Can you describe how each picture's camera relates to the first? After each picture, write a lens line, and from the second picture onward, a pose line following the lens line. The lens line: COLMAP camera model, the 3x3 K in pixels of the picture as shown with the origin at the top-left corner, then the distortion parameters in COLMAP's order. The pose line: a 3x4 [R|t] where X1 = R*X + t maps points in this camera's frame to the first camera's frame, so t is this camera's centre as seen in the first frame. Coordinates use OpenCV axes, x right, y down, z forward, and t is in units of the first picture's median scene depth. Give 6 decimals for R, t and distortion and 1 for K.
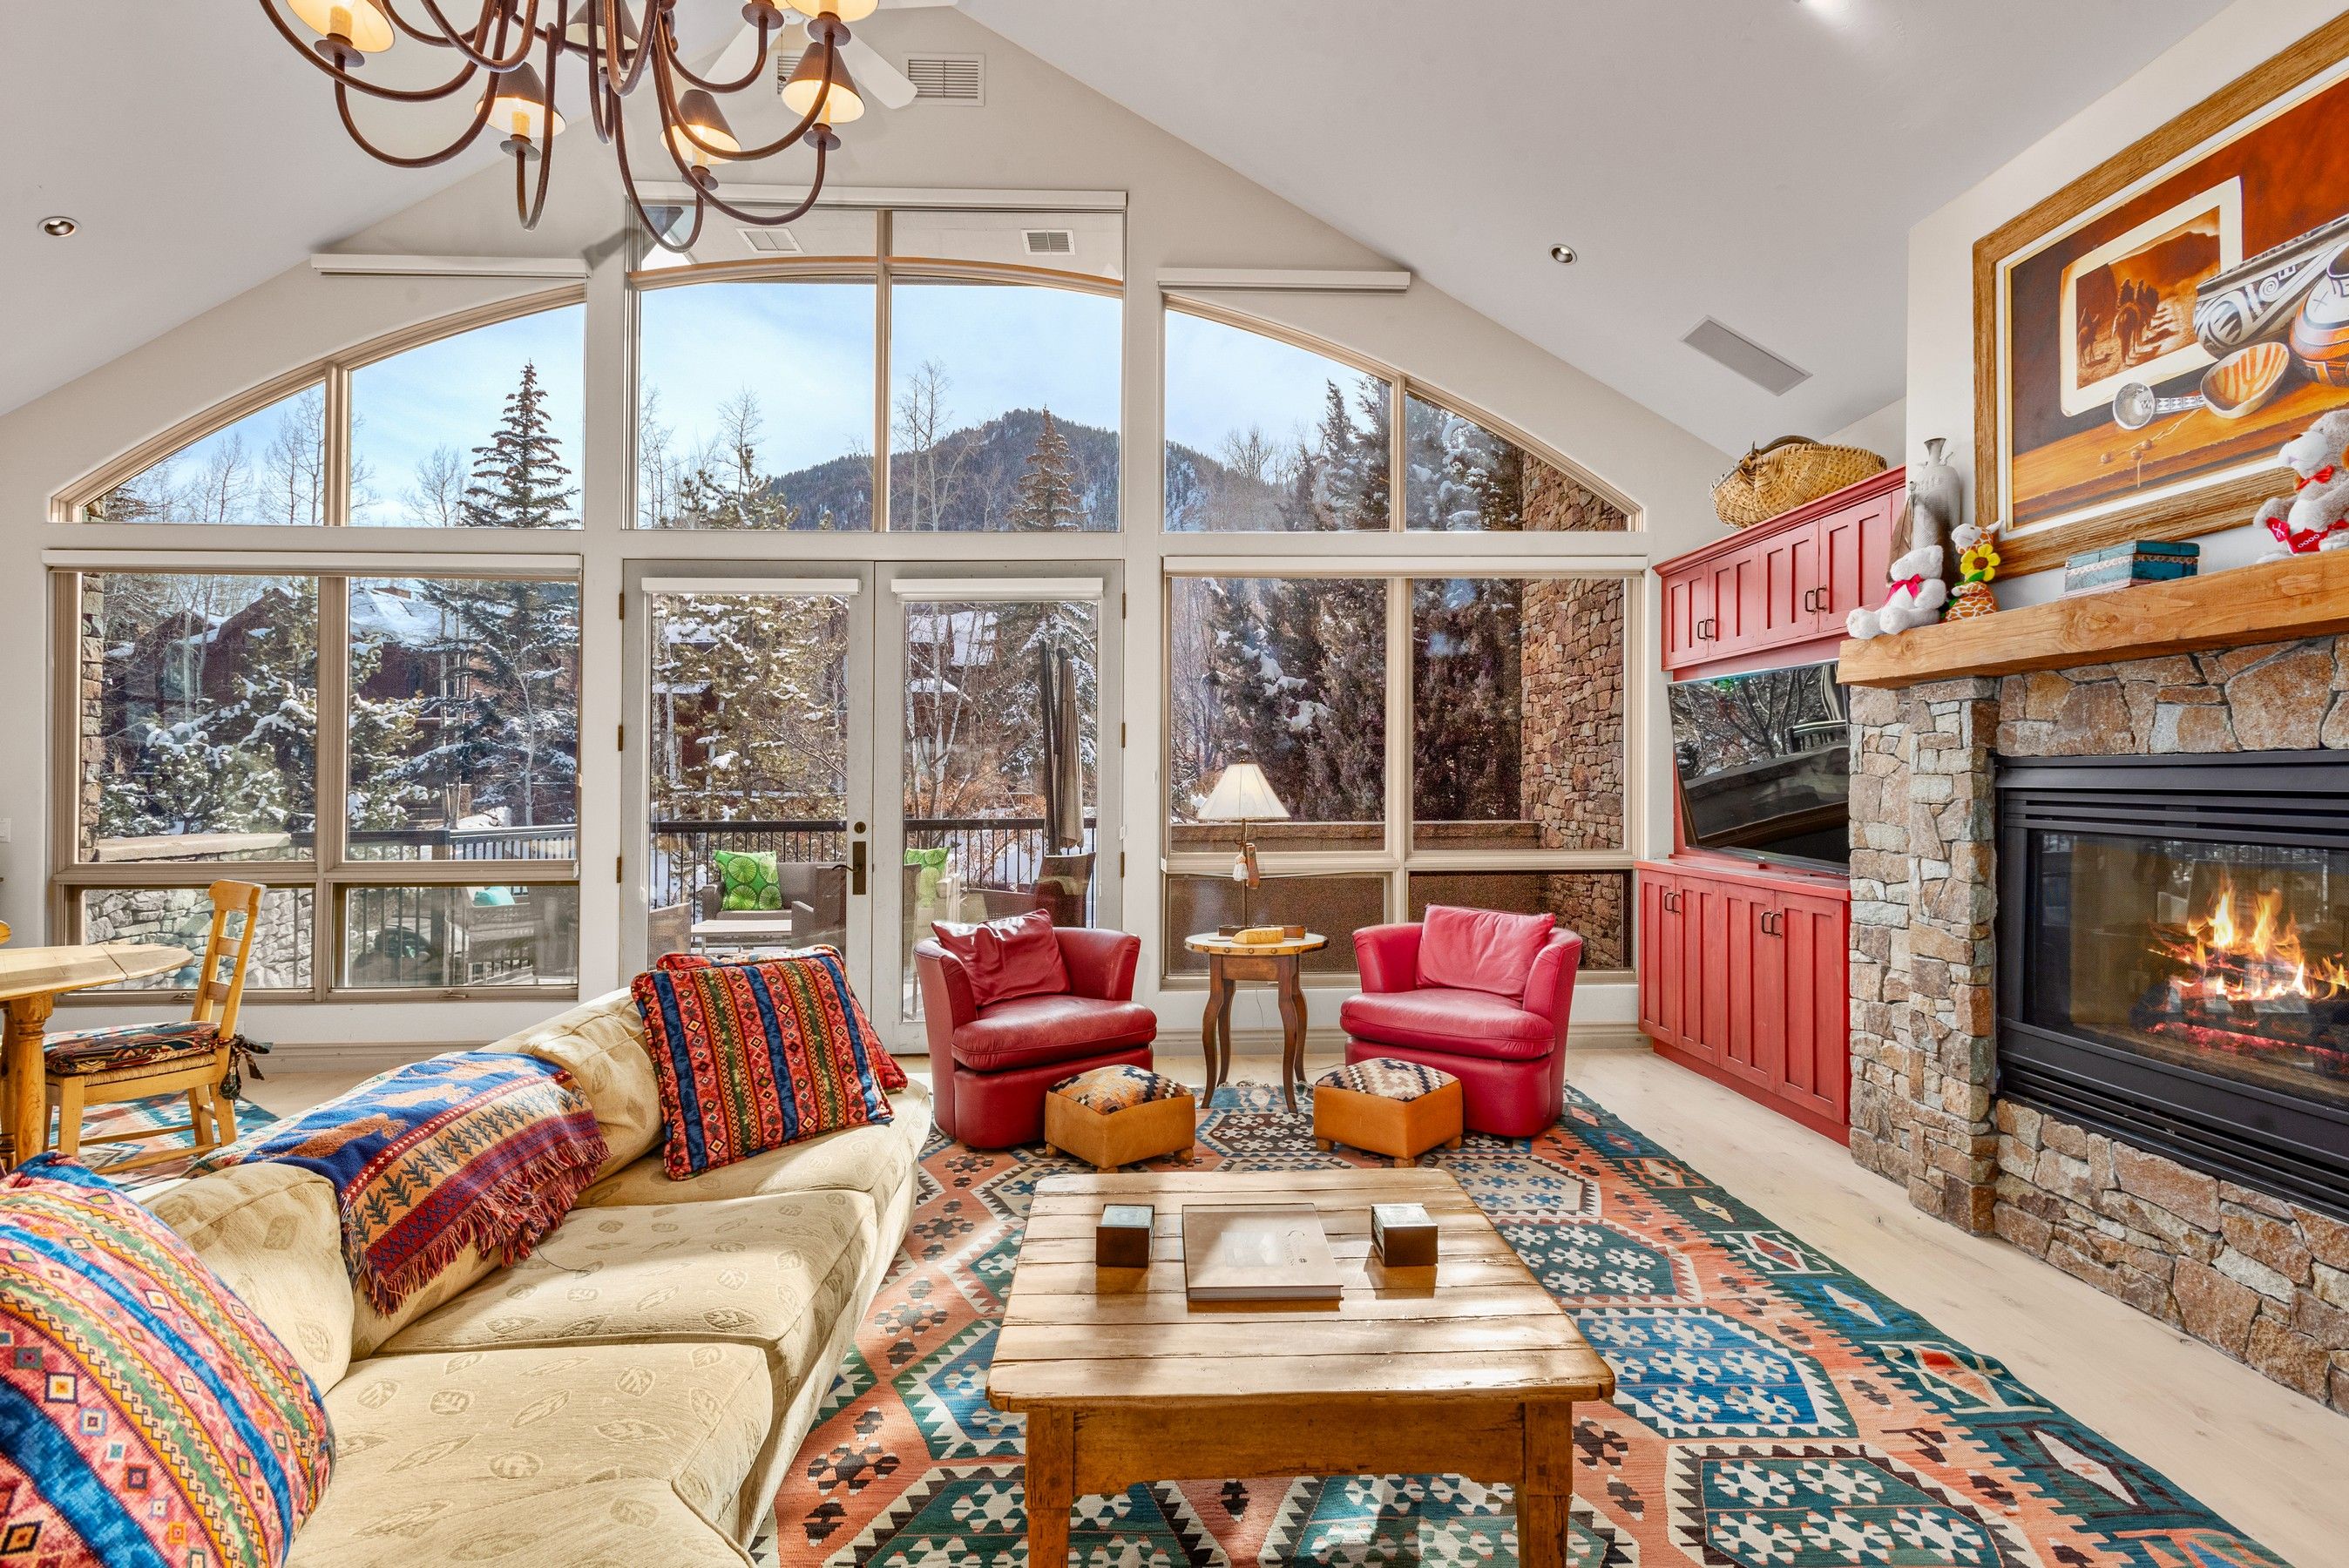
lens RADIAL K [[1129.7, 0, 1172.2], [0, 1129.7, 788.3], [0, 0, 1]] dist [0.019175, -0.009029]
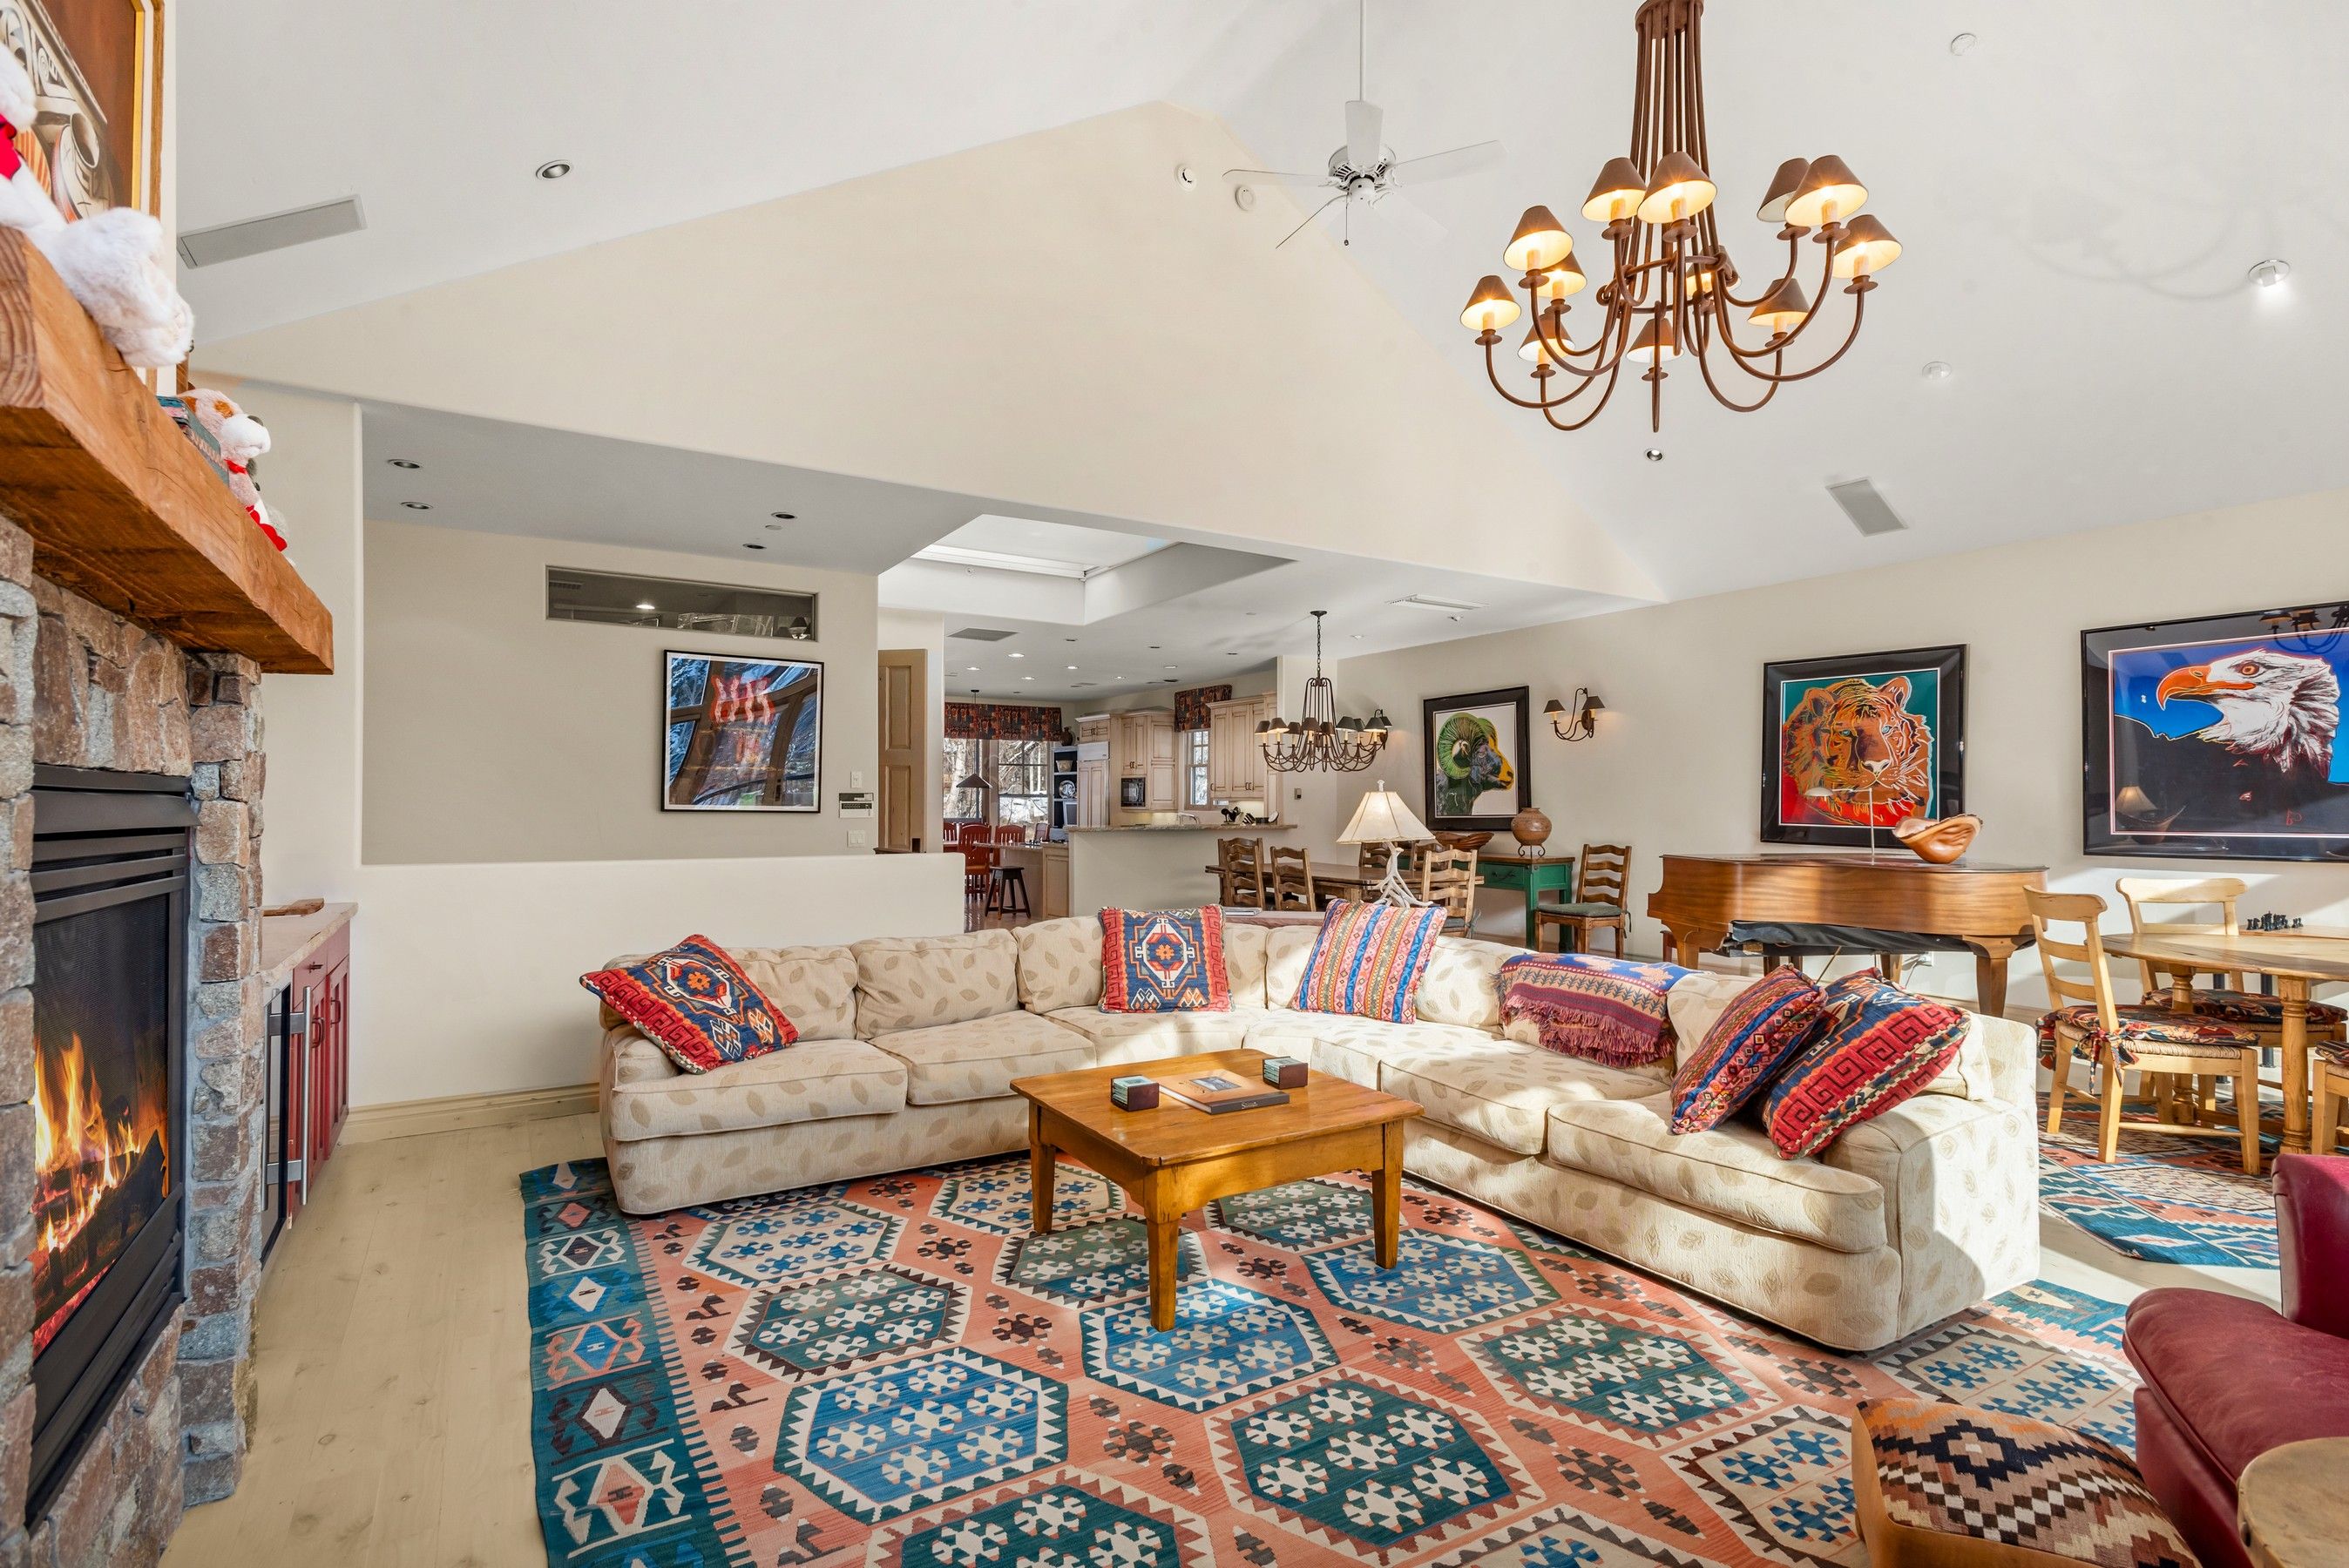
lens RADIAL K [[1110.9, 0, 1174.5], [0, 1110.9, 784.0], [0, 0, 1]] dist [0.014870, -0.001585]
pose [[-0.876856, -0.002896, -0.480745, 0.550031], [0.002003, 0.999951, -0.009677, -0.012248], [0.480750, -0.009448, -0.876807, 1.471675]]
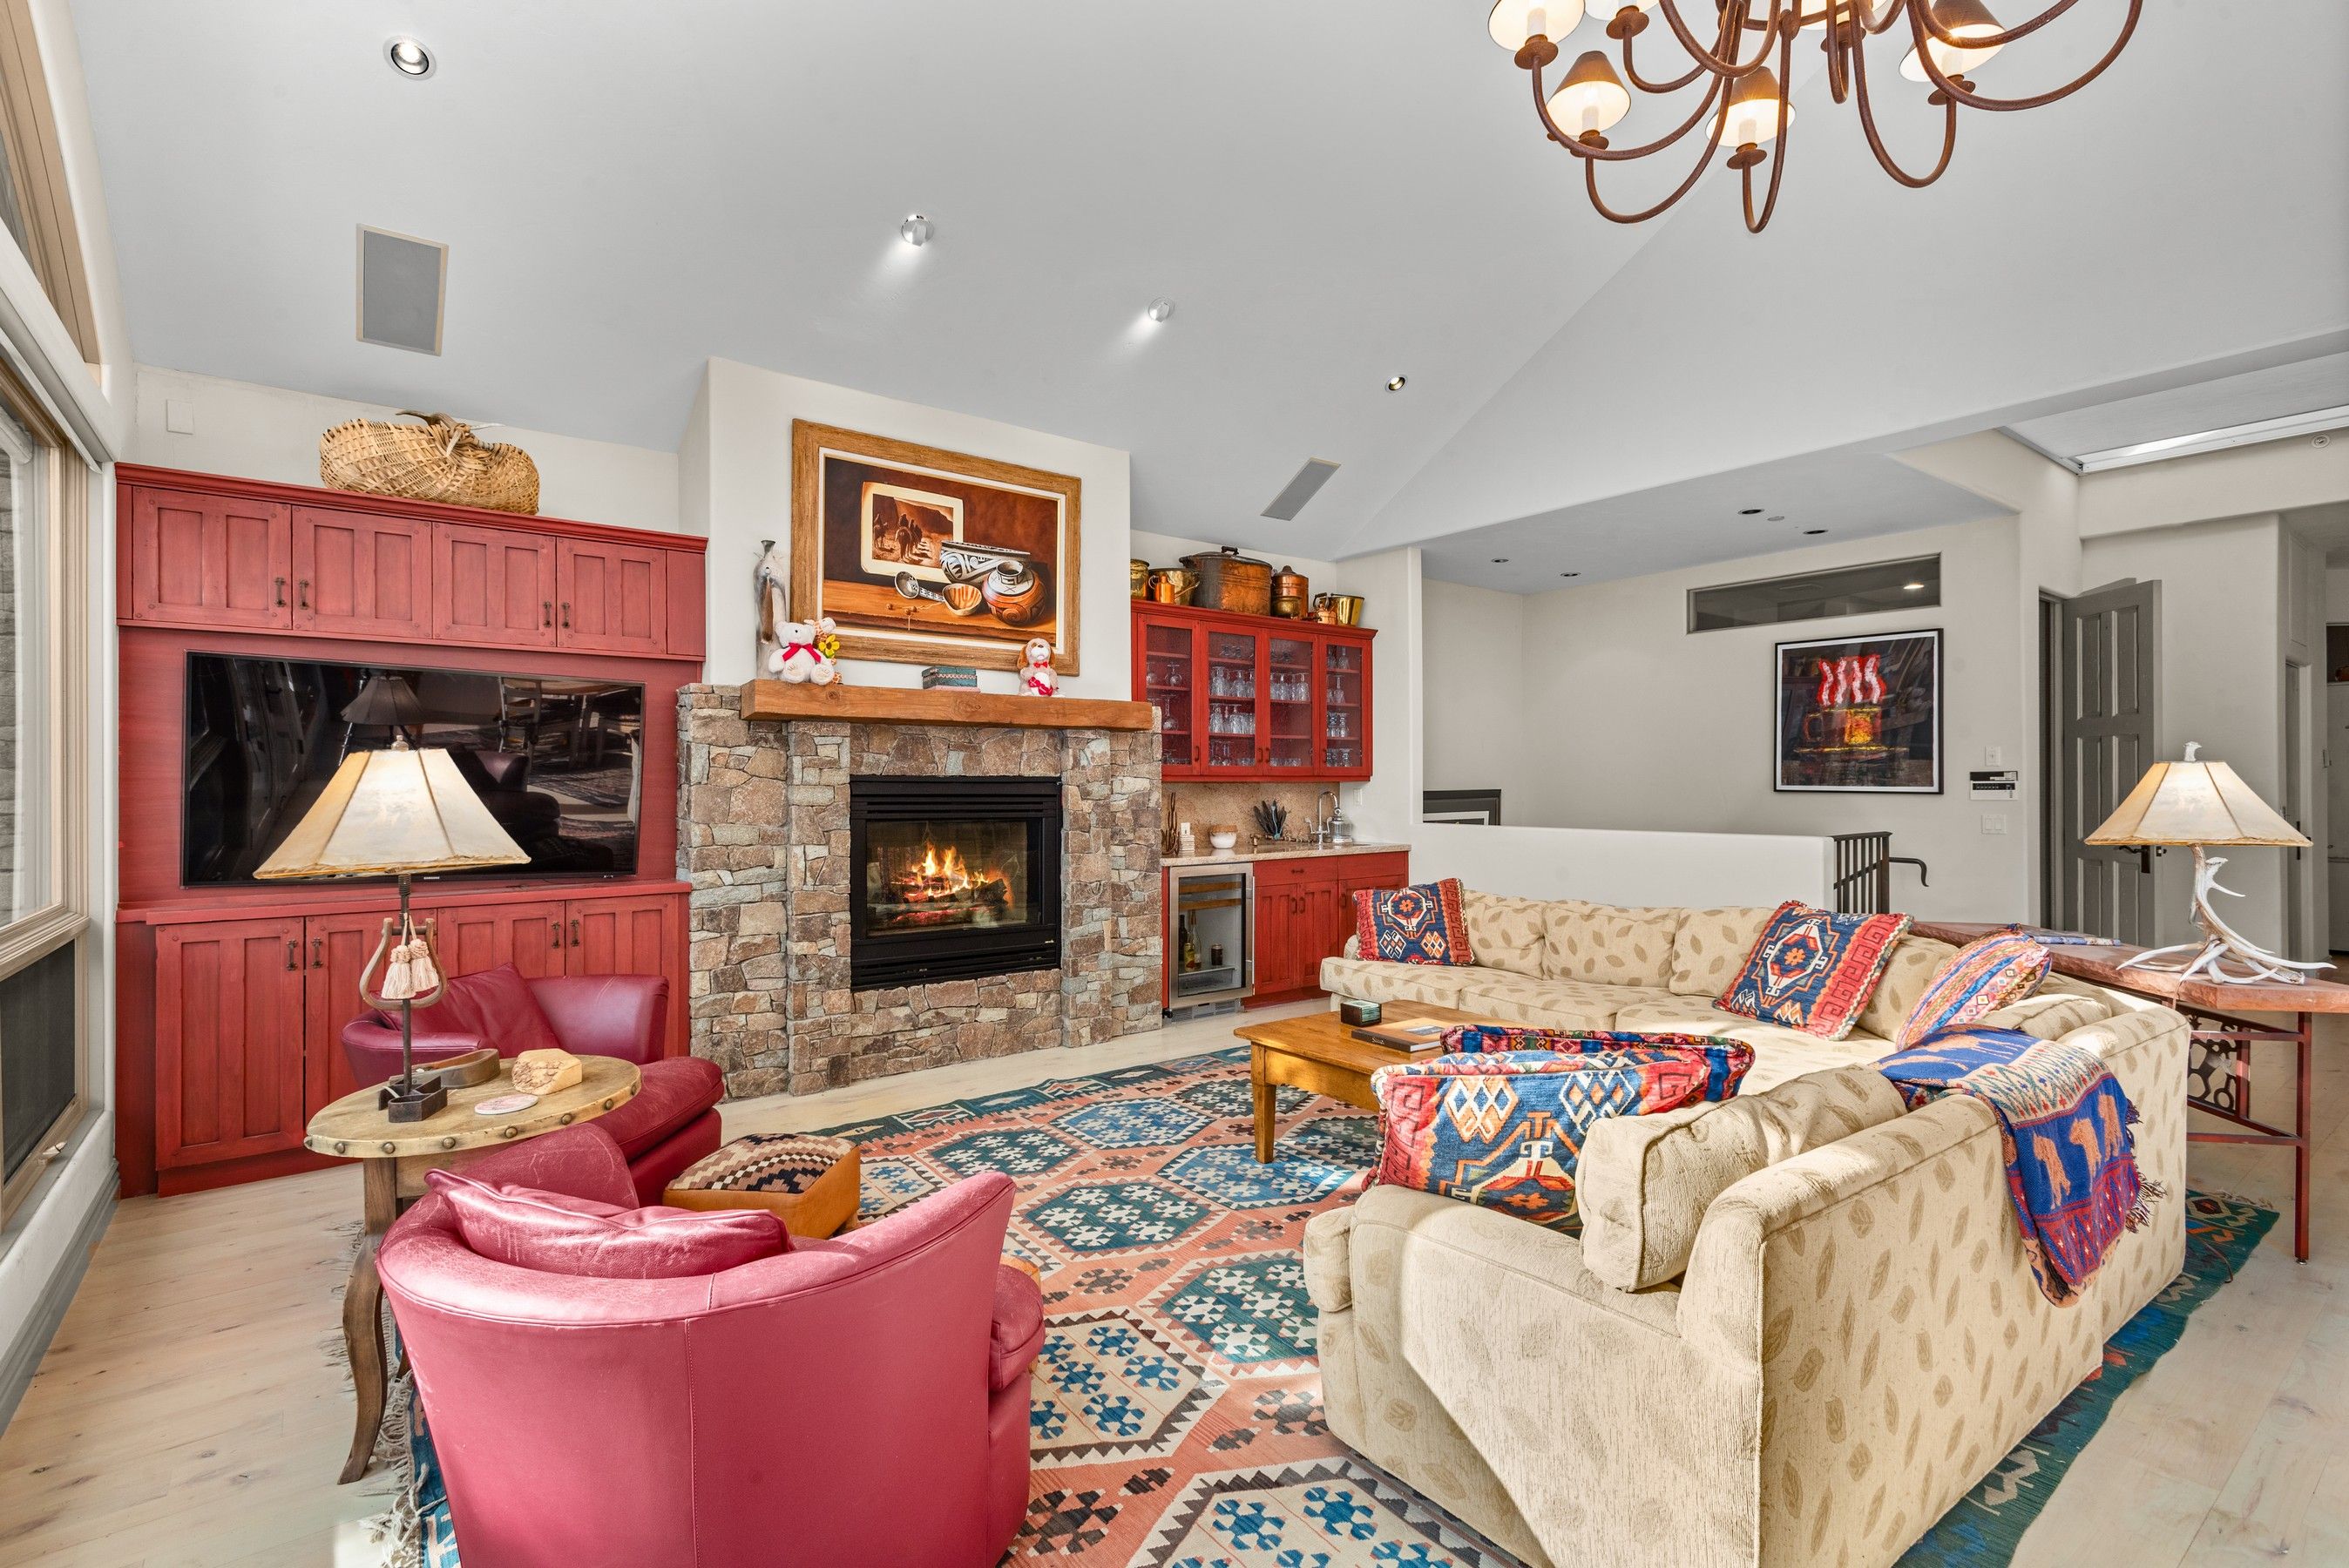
lens RADIAL K [[1087.3, 0, 1174.5], [0, 1087.3, 784.0], [0, 0, 1]] dist [0.000720, -0.000099]
pose [[-0.571823, 0.009473, 0.820323, -0.734707], [0.010936, 0.999932, -0.003924, -0.003387], [-0.820304, 0.006727, -0.571888, 1.454562]]
